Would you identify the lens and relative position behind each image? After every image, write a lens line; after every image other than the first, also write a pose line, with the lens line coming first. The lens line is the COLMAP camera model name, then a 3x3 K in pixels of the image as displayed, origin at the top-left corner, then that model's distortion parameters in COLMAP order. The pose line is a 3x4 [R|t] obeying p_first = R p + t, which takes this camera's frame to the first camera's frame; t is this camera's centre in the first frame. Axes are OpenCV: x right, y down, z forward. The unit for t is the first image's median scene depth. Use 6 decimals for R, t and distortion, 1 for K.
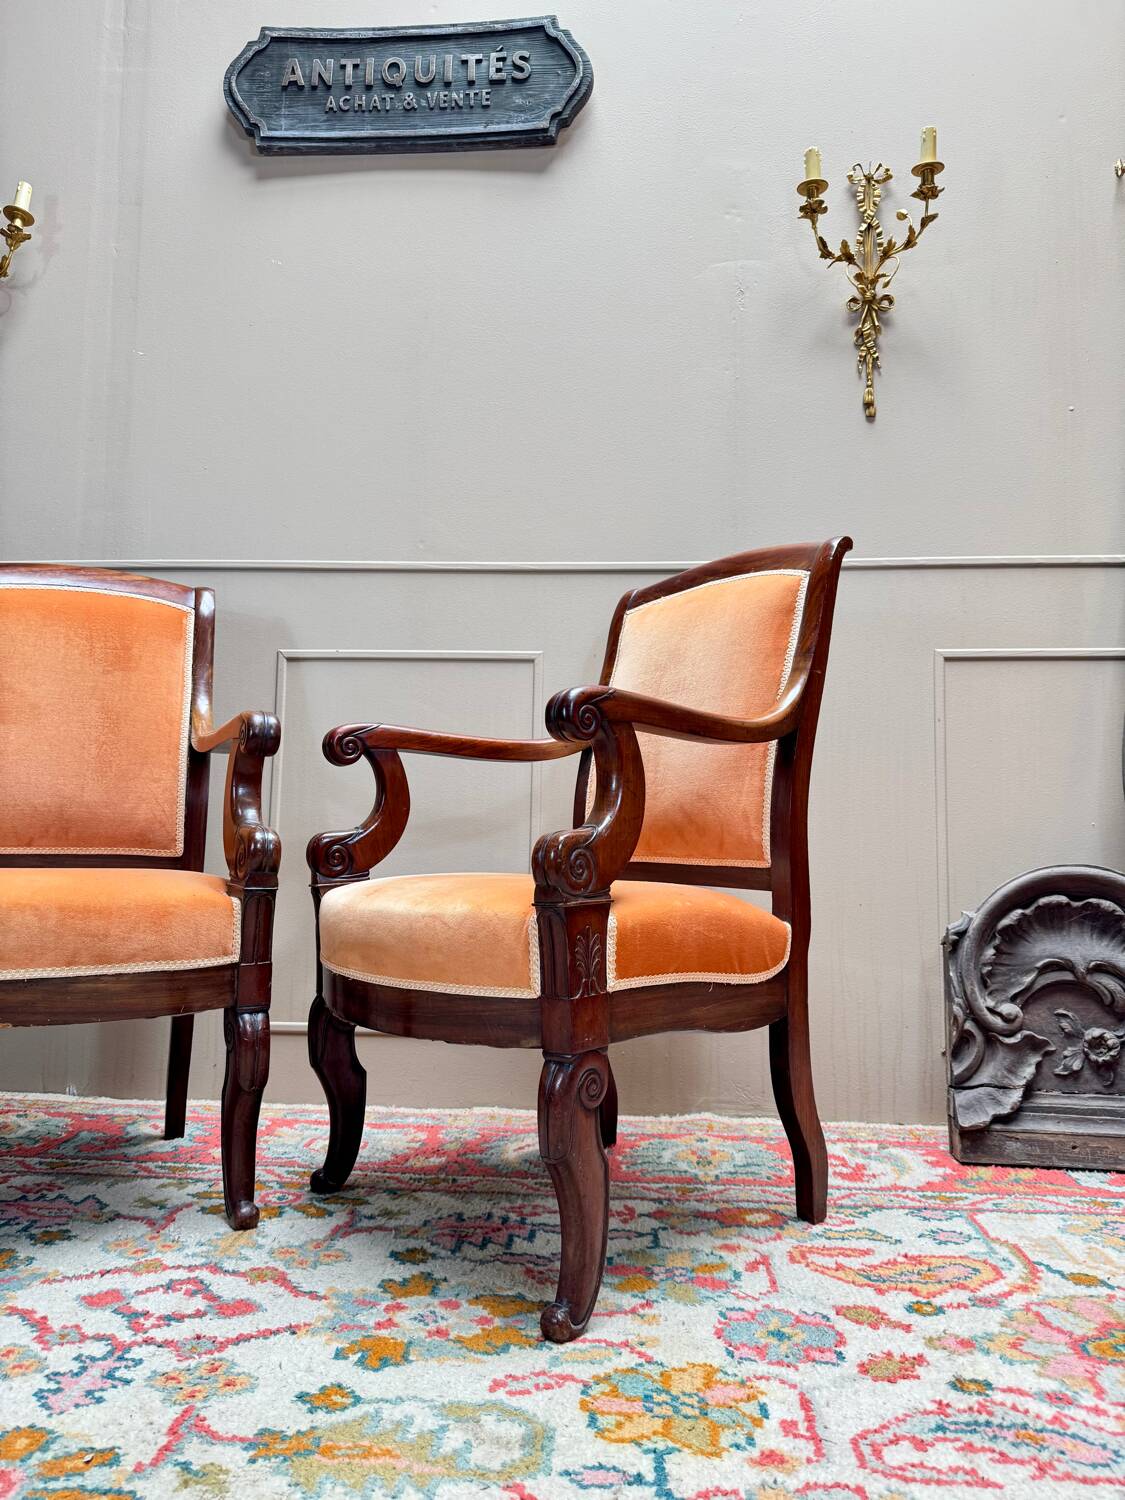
lens RADIAL K [[1041.0, 0, 561.8], [0, 1041.0, 745.6], [0, 0, 1]] dist [0.003509, -0.007126]
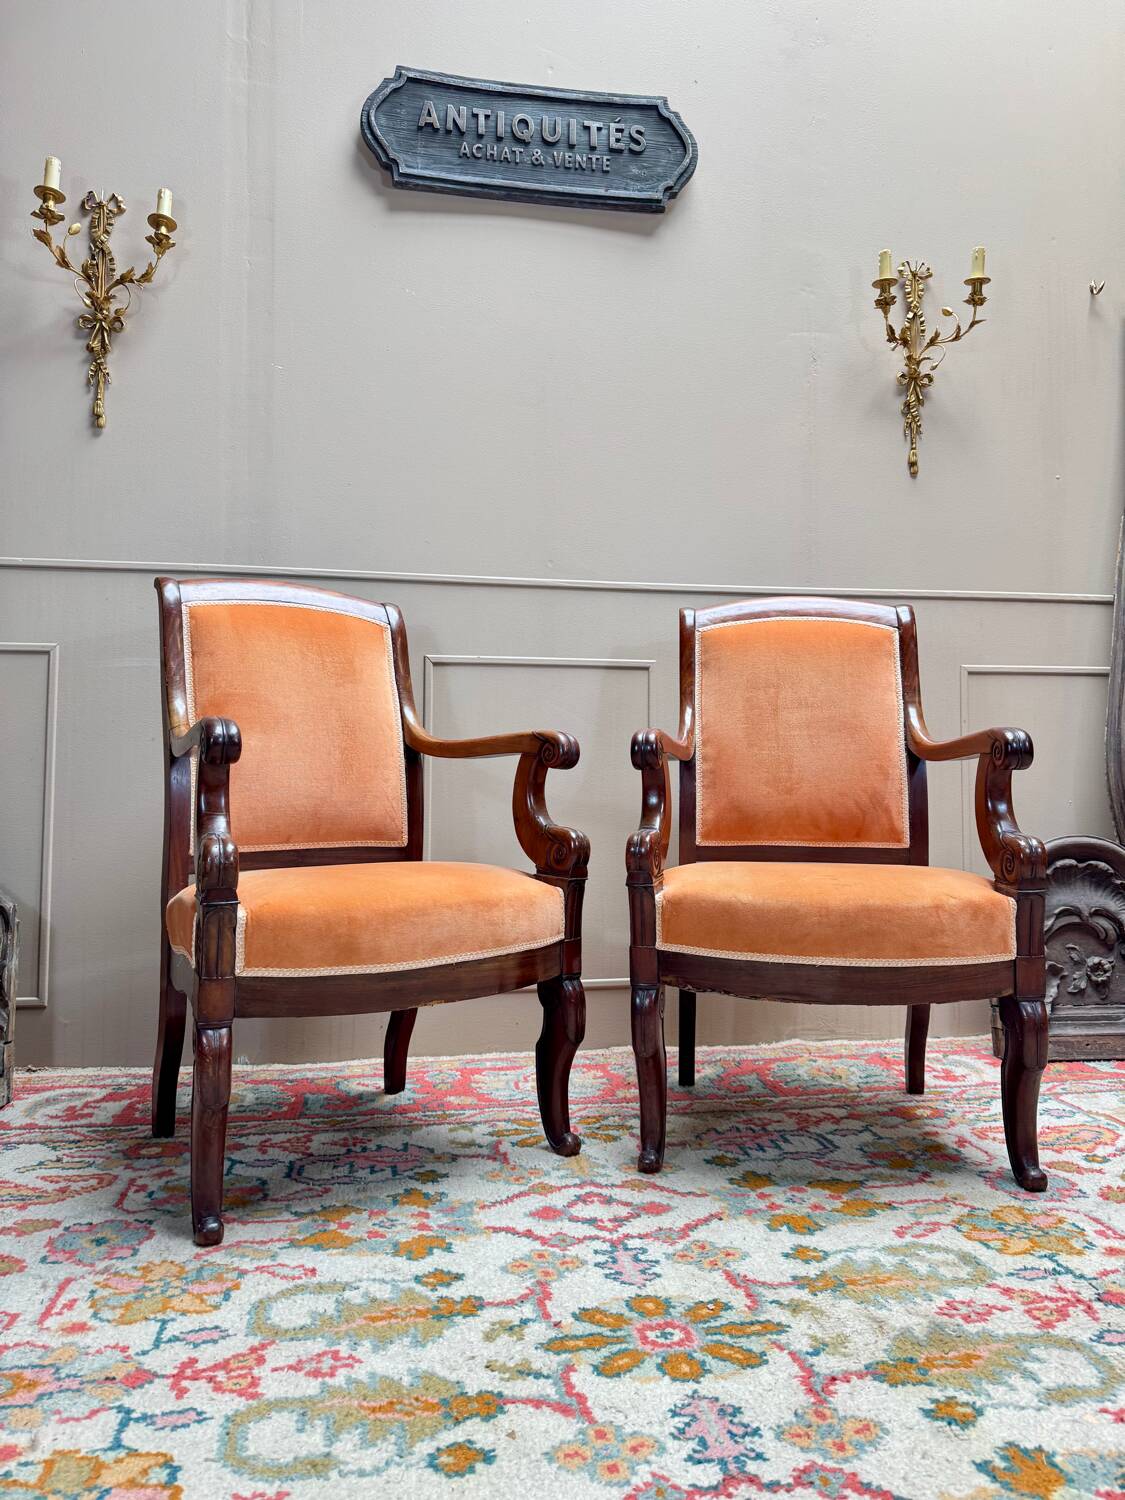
lens RADIAL K [[1034.8, 0, 563.5], [0, 1034.8, 739.0], [0, 0, 1]] dist [0.006557, -0.009077]
pose [[0.972338, -0.002109, 0.233568, -0.524991], [-0.009074, 0.998863, 0.046795, -0.074765], [-0.233401, -0.047620, 0.971214, -0.143988]]
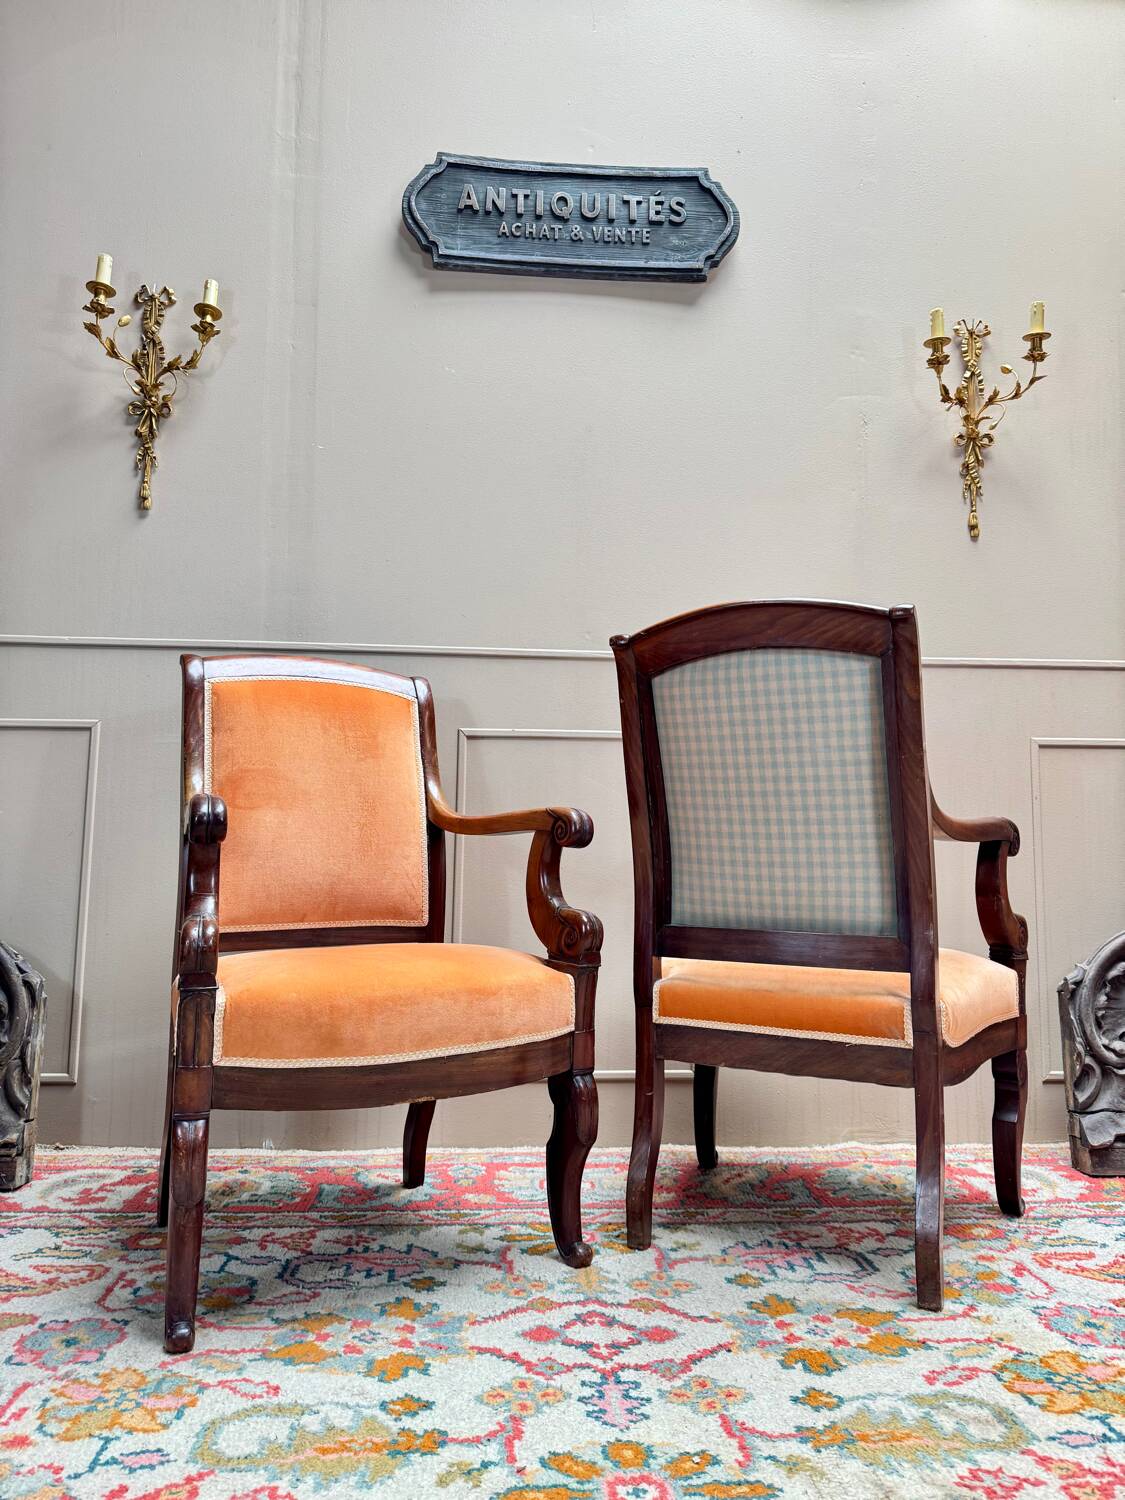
lens RADIAL K [[1036.4, 0, 562.5], [0, 1036.4, 750.0], [0, 0, 1]] dist [0.005153, -0.007291]
pose [[0.990114, 0.009795, 0.139921, -0.430599], [-0.008432, 0.999911, -0.010336, -0.081049], [-0.140010, 0.009054, 0.990109, -0.116047]]
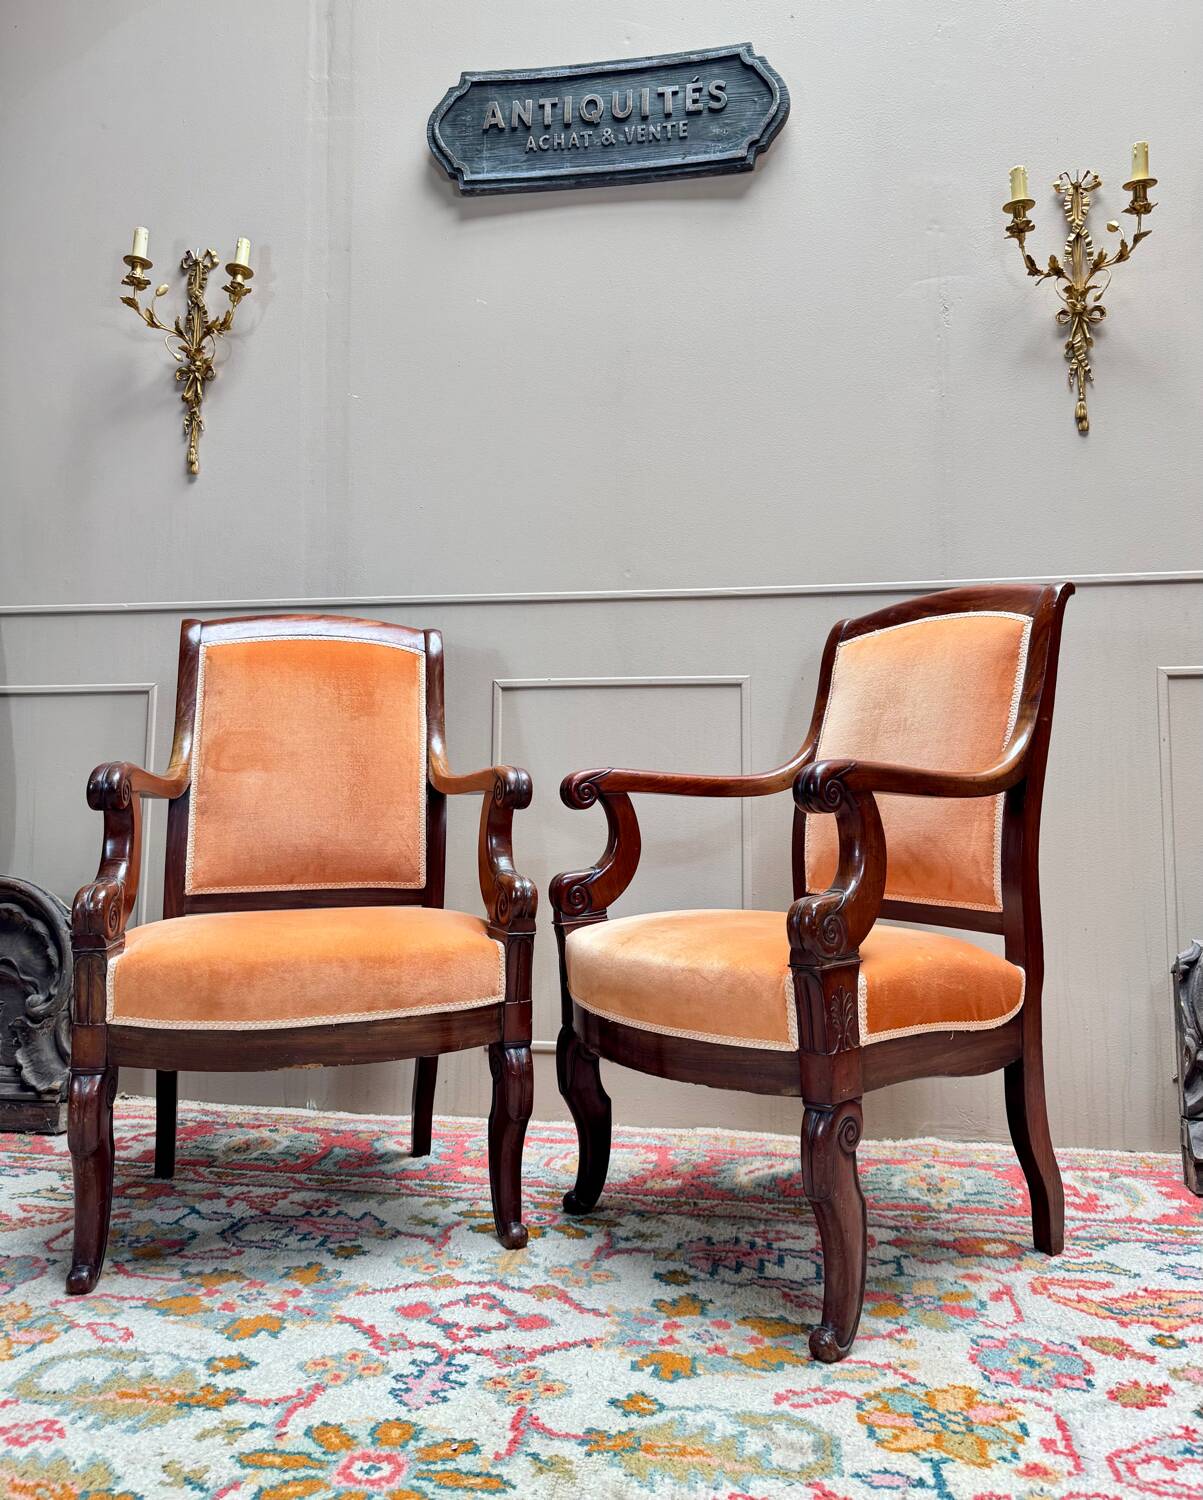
lens RADIAL K [[1149.5, 0, 606.1], [0, 1149.5, 697.9], [0, 0, 1]] dist [0.004745, -0.007422]
pose [[0.995230, -0.021358, -0.095193, -0.072725], [0.021456, 0.999770, -0.000001, -0.097712], [0.095171, -0.002042, 0.995459, -0.168502]]
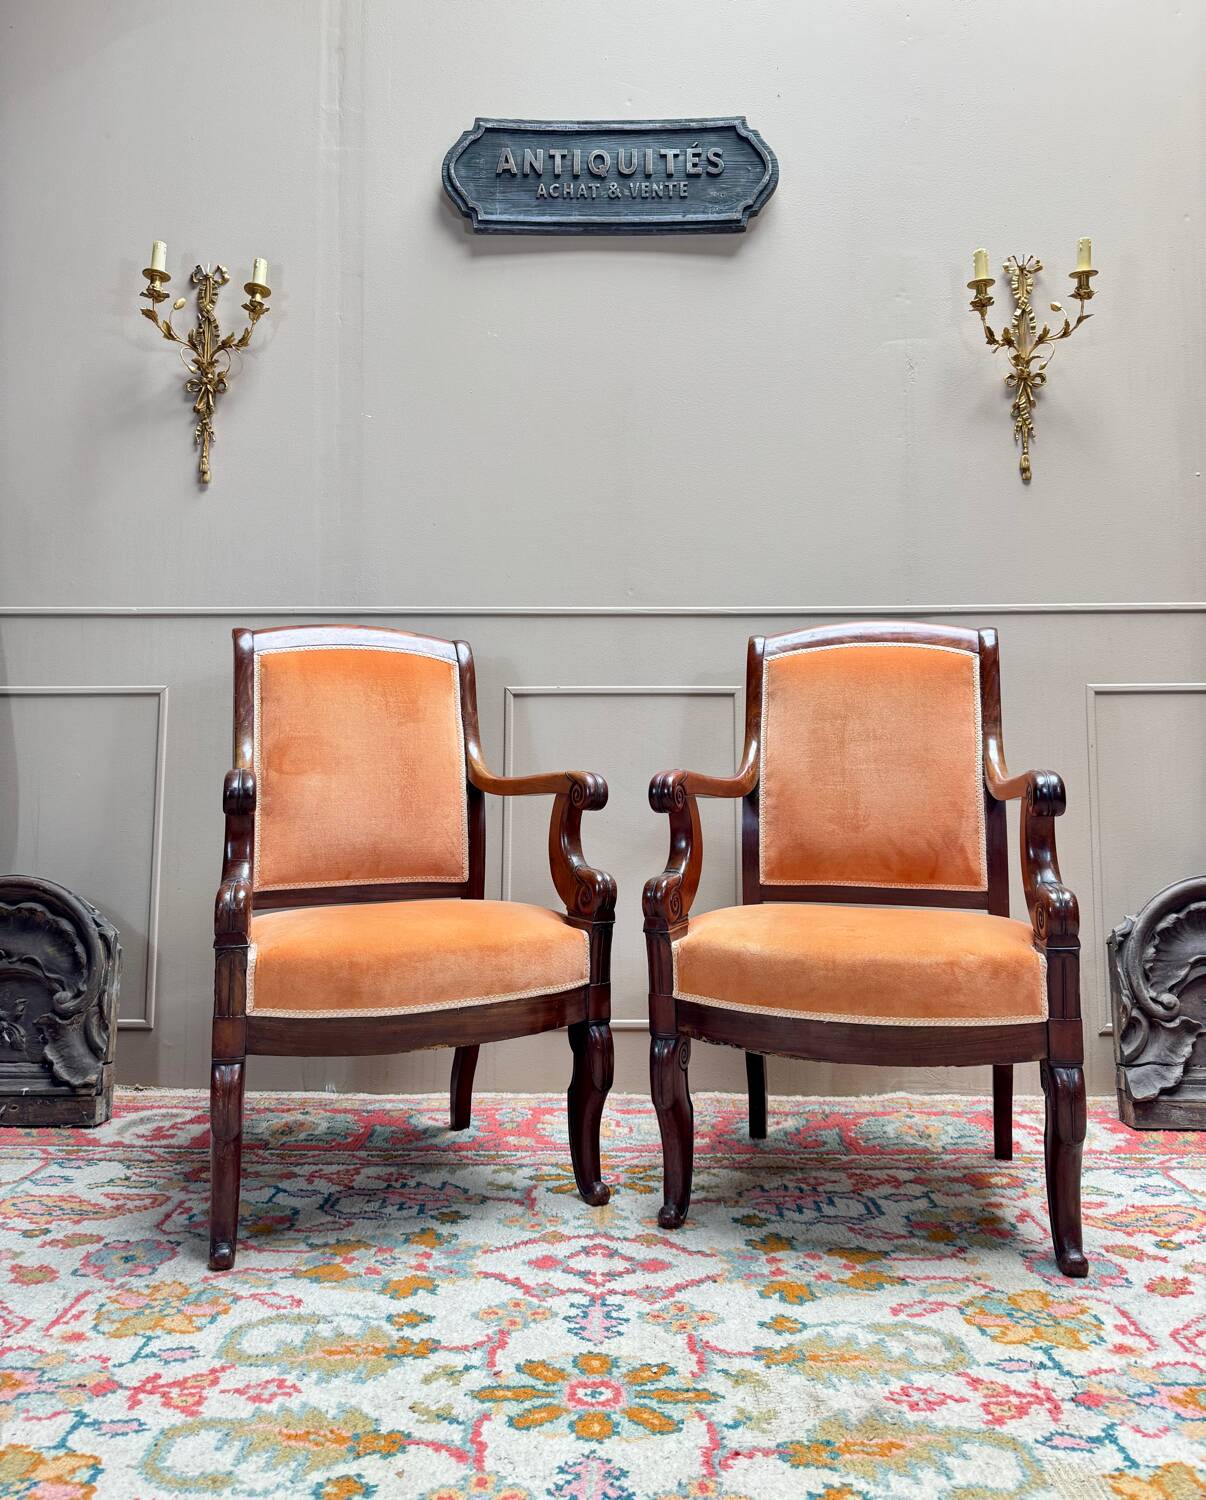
lens RADIAL K [[1107.3, 0, 599.6], [0, 1107.3, 694.6], [0, 0, 1]] dist [0.006031, -0.008895]
pose [[0.998288, -0.010625, 0.057522, -0.327016], [0.010175, 0.999915, 0.008100, -0.126038], [-0.057603, -0.007501, 0.998311, -0.255551]]
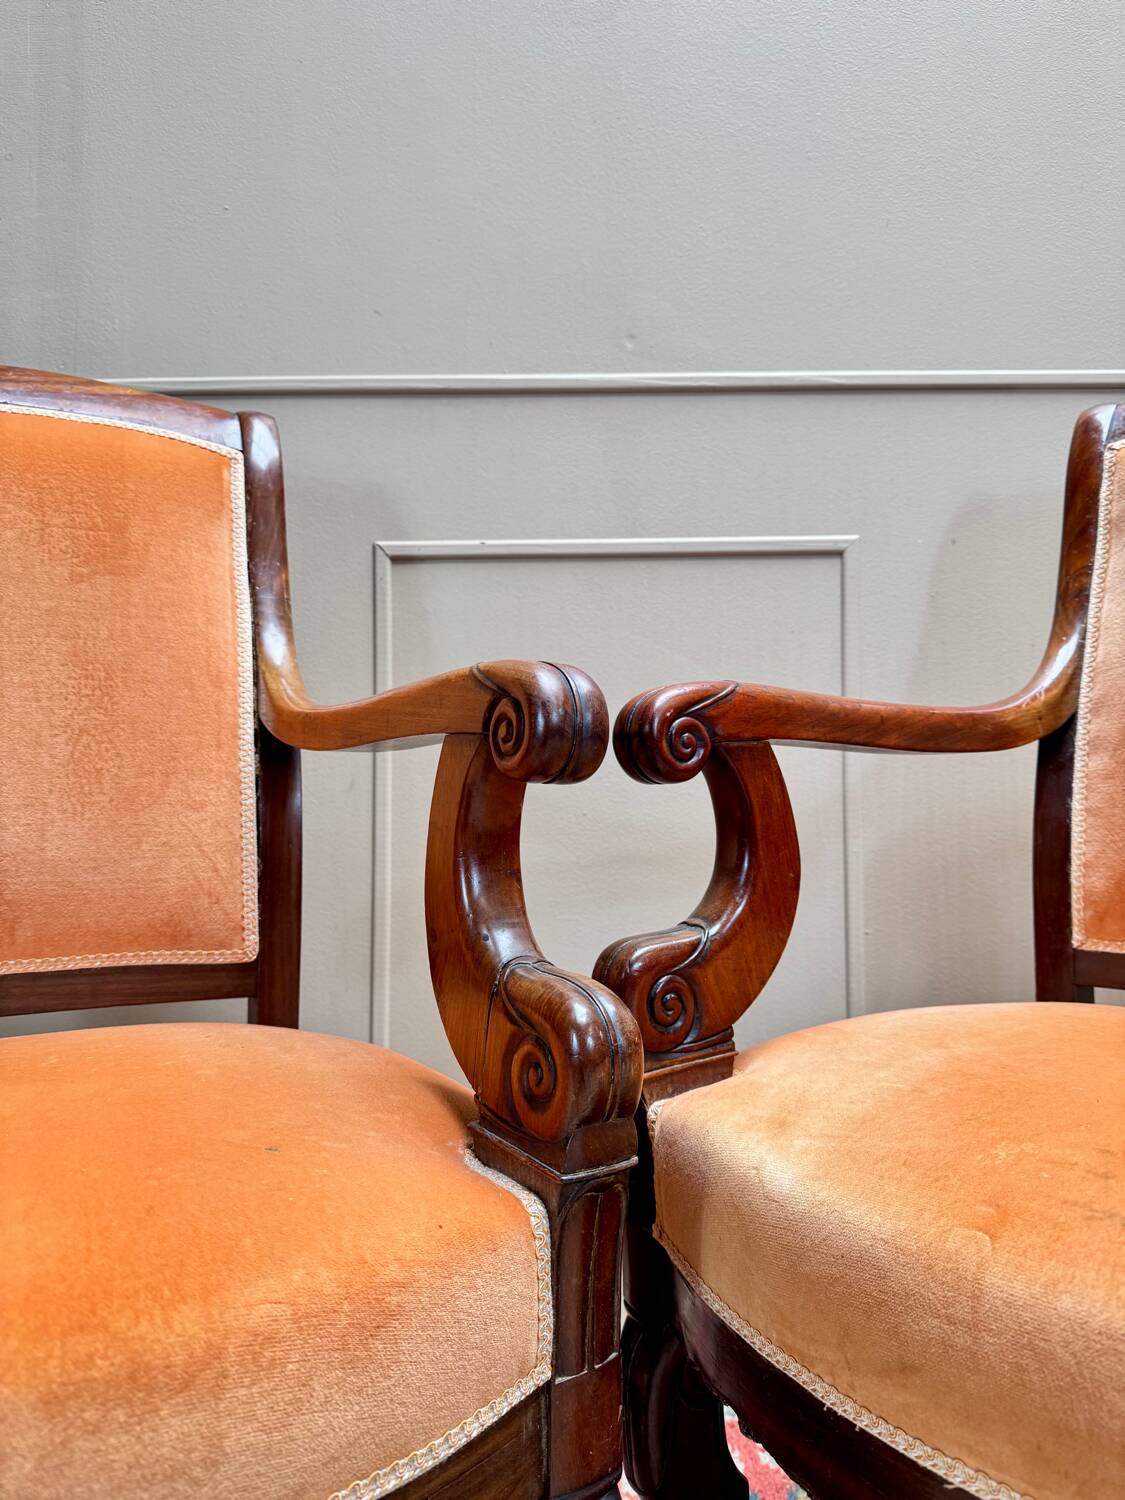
lens RADIAL K [[1064.0, 0, 561.3], [0, 1064.0, 769.7], [0, 0, 1]] dist [0.001622, -0.001339]
pose [[0.997883, -0.020053, 0.061864, -0.287612], [0.014686, 0.996186, 0.086012, -0.026454], [-0.063352, -0.084921, 0.994372, 0.586264]]
